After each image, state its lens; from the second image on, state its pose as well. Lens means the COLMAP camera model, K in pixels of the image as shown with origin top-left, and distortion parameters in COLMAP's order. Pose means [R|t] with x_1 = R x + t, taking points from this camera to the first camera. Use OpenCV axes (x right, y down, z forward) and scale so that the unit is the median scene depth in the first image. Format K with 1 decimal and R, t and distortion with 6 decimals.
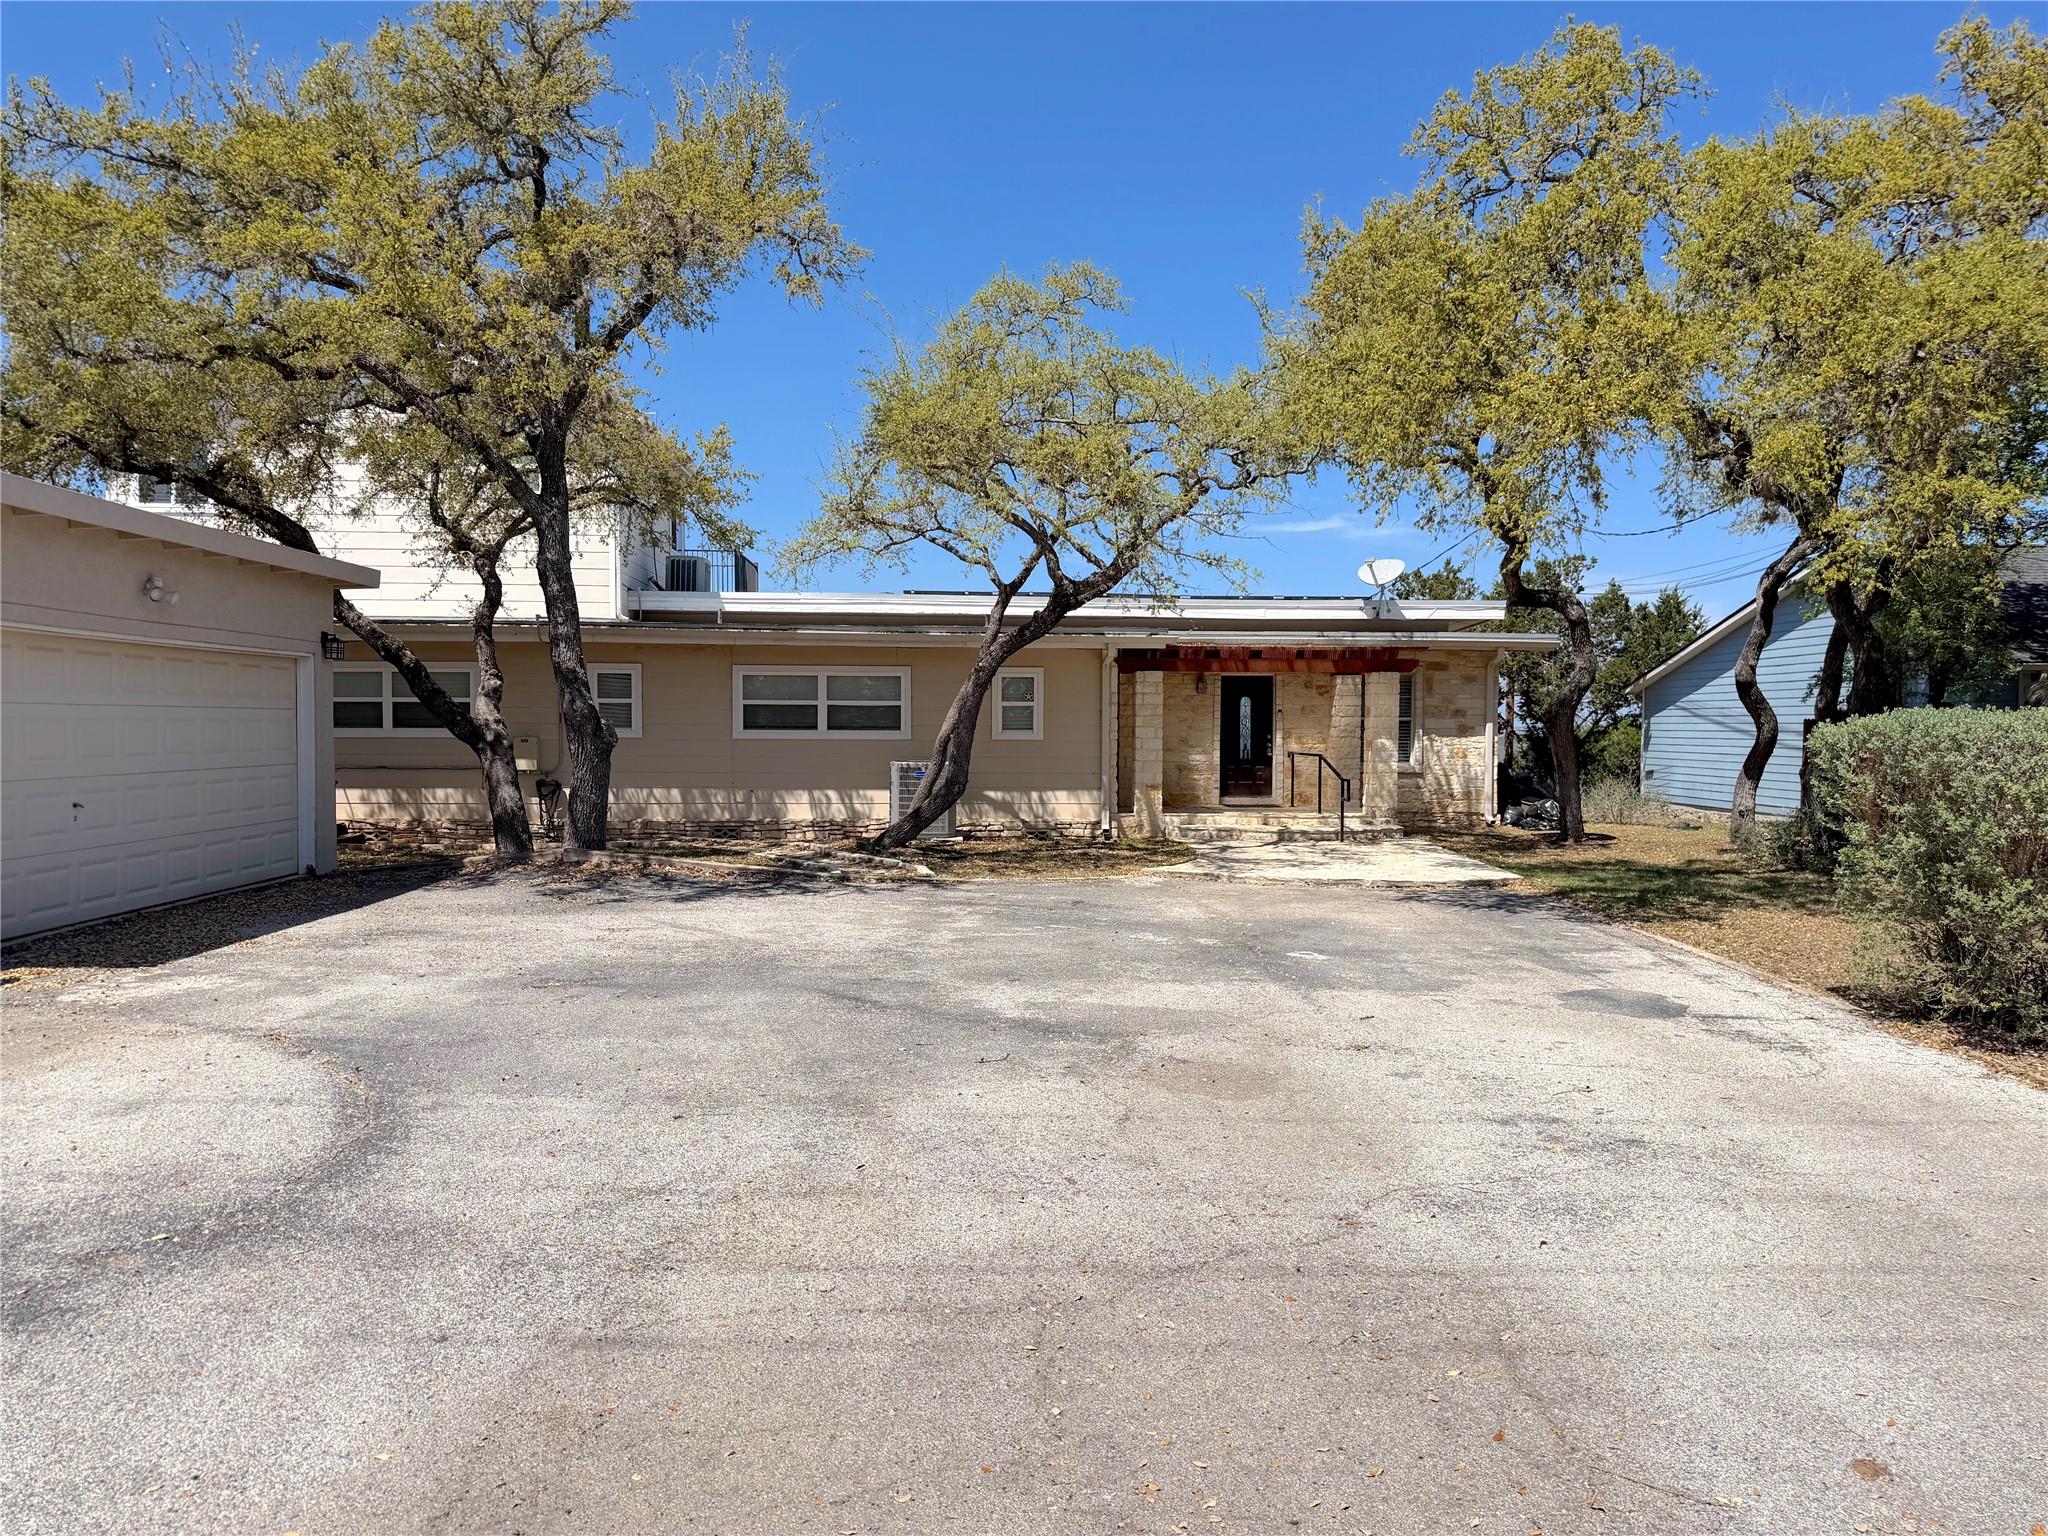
lens RADIAL K [[1418.8, 0, 1024.0], [0, 1418.8, 768.0], [0, 0, 1]] dist [0.061213, -0.001399]
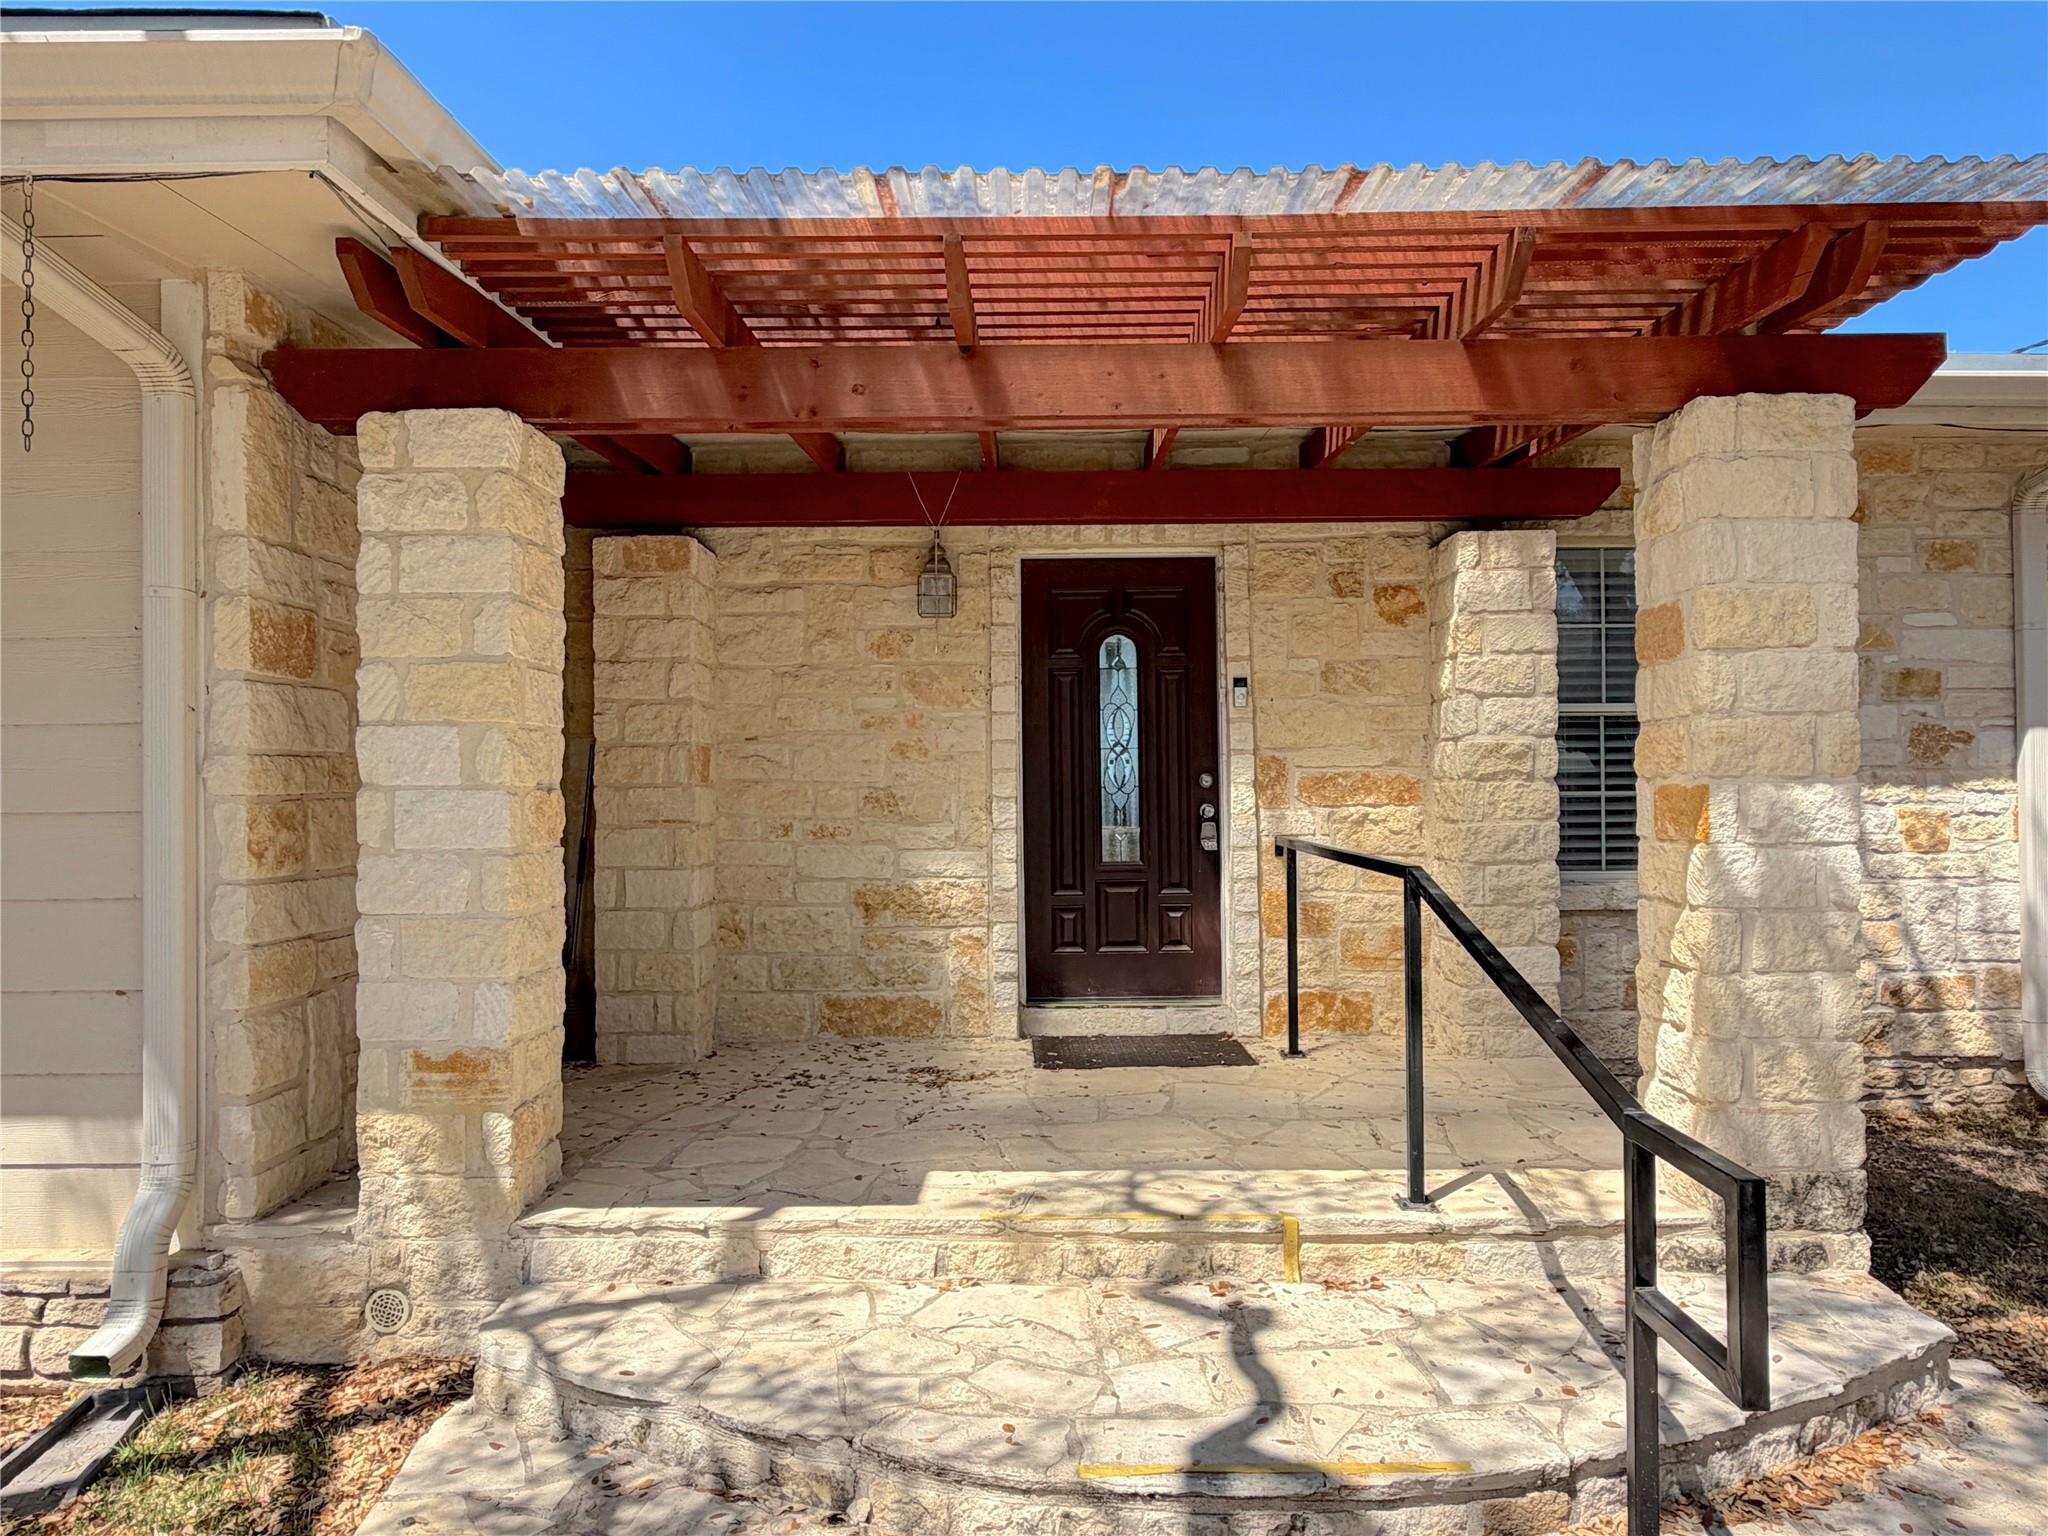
lens RADIAL K [[1325.3, 0, 1024.0], [0, 1325.3, 768.0], [0, 0, 1]] dist [-0.110926, 0.000003]
pose [[0.998704, -0.011735, -0.049524, 0.175086], [0.009667, 0.999079, -0.041808, -0.016807], [0.049969, 0.041275, 0.997898, 0.870949]]
